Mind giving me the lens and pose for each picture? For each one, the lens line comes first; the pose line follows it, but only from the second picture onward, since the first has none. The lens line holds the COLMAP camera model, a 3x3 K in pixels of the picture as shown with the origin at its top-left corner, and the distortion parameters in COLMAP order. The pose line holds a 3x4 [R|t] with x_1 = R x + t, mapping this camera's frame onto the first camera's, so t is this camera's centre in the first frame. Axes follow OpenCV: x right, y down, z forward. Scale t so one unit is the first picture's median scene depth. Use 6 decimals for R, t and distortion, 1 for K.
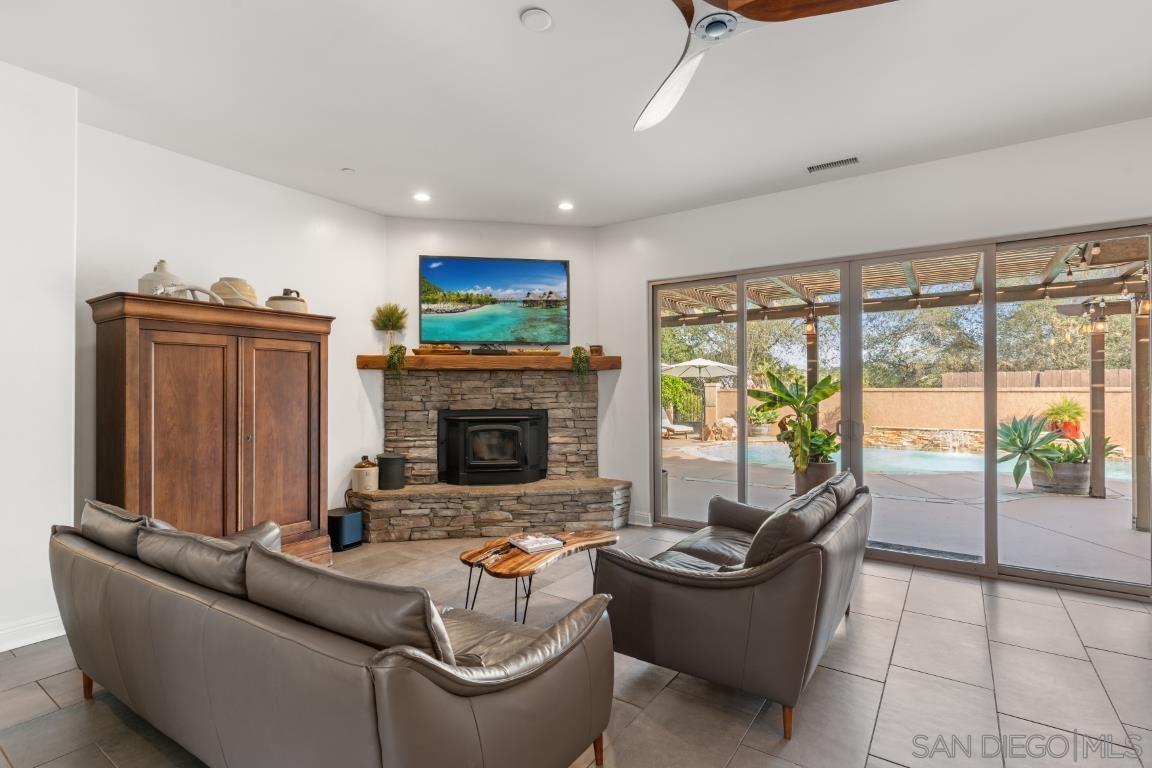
lens RADIAL K [[552.4, 0, 565.7], [0, 552.4, 382.6], [0, 0, 1]] dist [-0.001195, -0.000932]
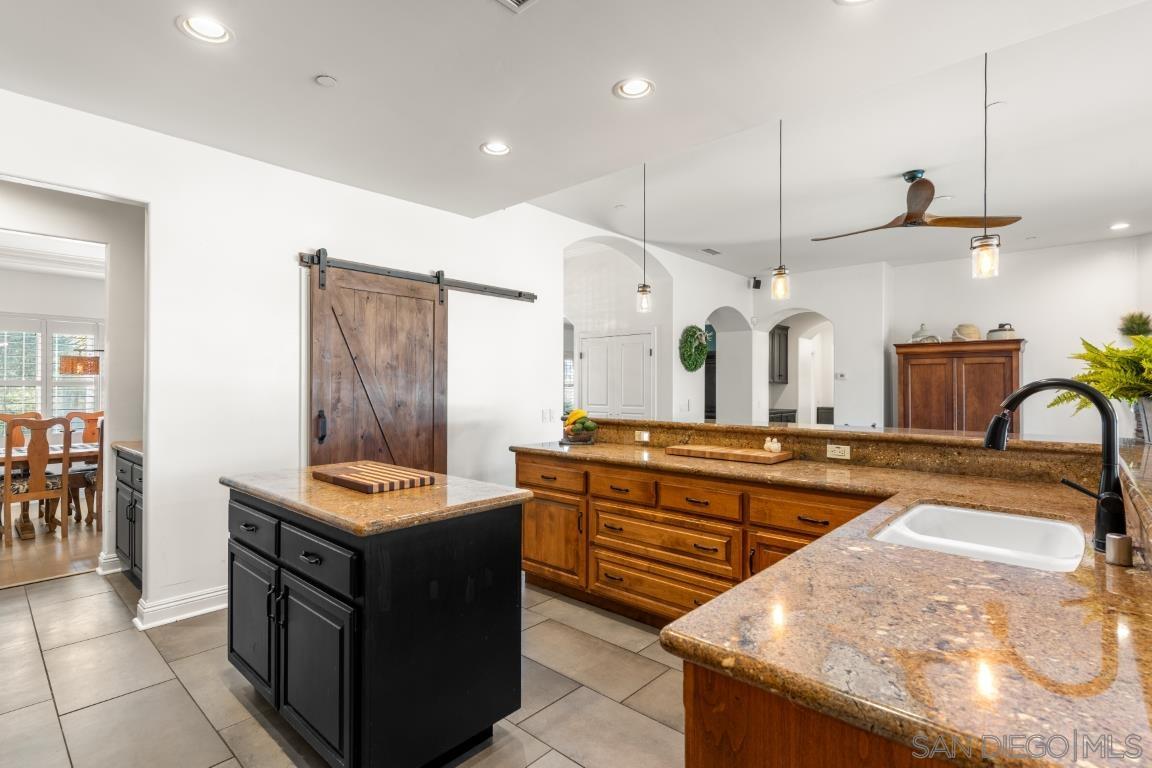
lens RADIAL K [[552.4, 0, 565.7], [0, 552.4, 382.6], [0, 0, 1]] dist [-0.001195, -0.000932]
pose [[-0.131524, -0.004506, -0.991303, 0.984376], [0.010455, 0.999928, -0.005933, -0.001676], [0.991258, -0.011145, -0.131468, -0.038844]]
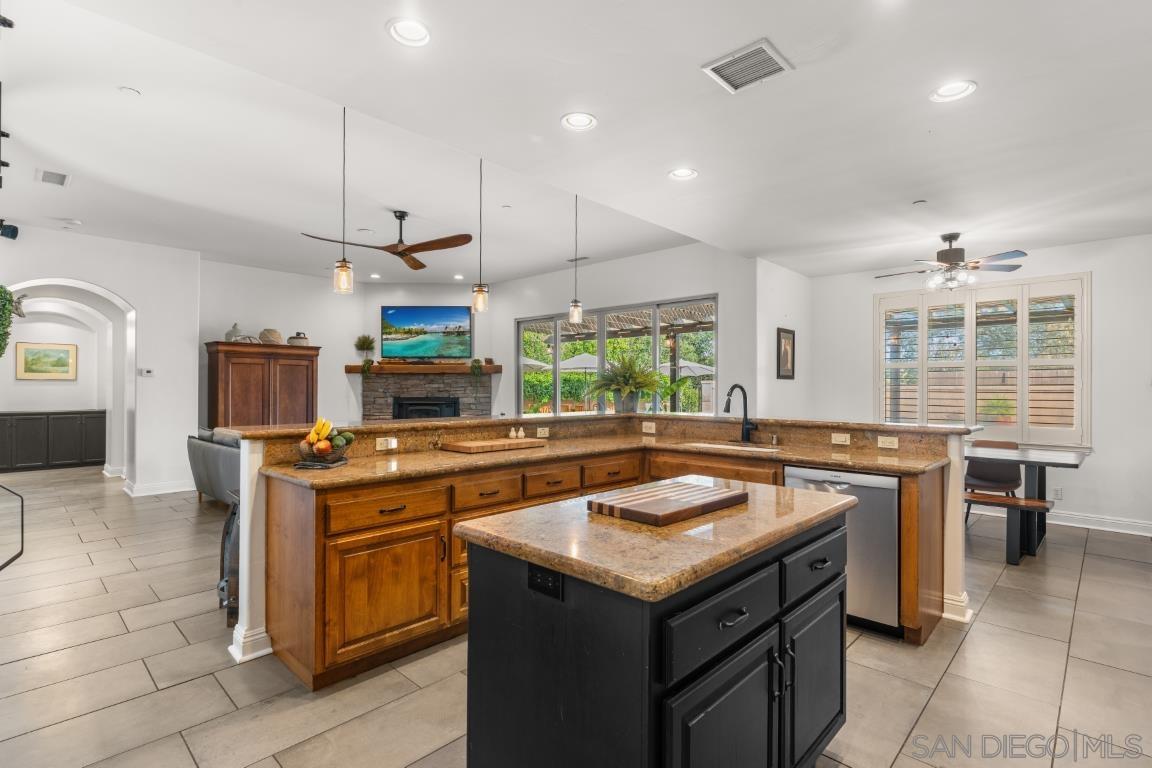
lens RADIAL K [[552.4, 0, 565.7], [0, 552.4, 382.6], [0, 0, 1]] dist [-0.001195, -0.000932]
pose [[0.986447, 0.004805, -0.164011, 0.573779], [-0.003938, 0.999976, 0.005613, -0.007321], [0.164034, -0.004891, 0.986443, -0.586392]]
